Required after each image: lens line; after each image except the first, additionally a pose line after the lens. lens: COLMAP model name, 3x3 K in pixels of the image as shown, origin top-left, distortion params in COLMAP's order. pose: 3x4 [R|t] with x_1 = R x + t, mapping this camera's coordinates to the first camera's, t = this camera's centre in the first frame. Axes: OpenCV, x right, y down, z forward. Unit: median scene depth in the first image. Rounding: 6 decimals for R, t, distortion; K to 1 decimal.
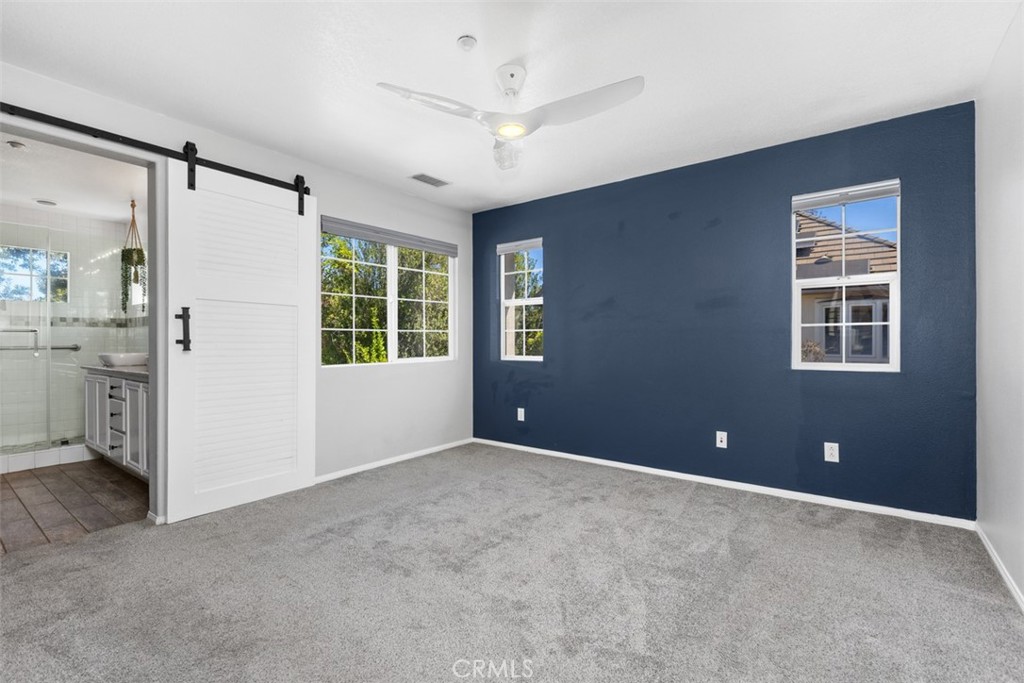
lens RADIAL K [[464.3, 0, 513.7], [0, 464.3, 340.4], [0, 0, 1]] dist [-0.000373, 0.000035]
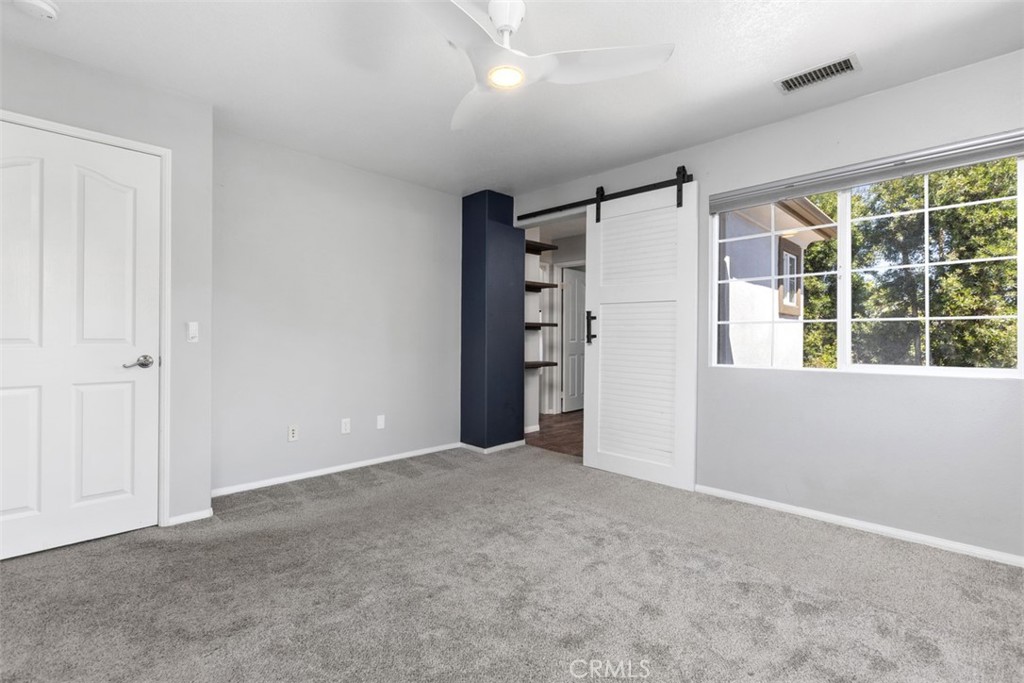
lens RADIAL K [[464.3, 0, 508.1], [0, 464.3, 333.1], [0, 0, 1]] dist [-0.000373, 0.000035]
pose [[-0.134465, -0.006521, -0.990897, 0.625647], [-0.001350, 0.999979, -0.006397, 0.001712], [0.990917, 0.000477, -0.134471, 0.874862]]
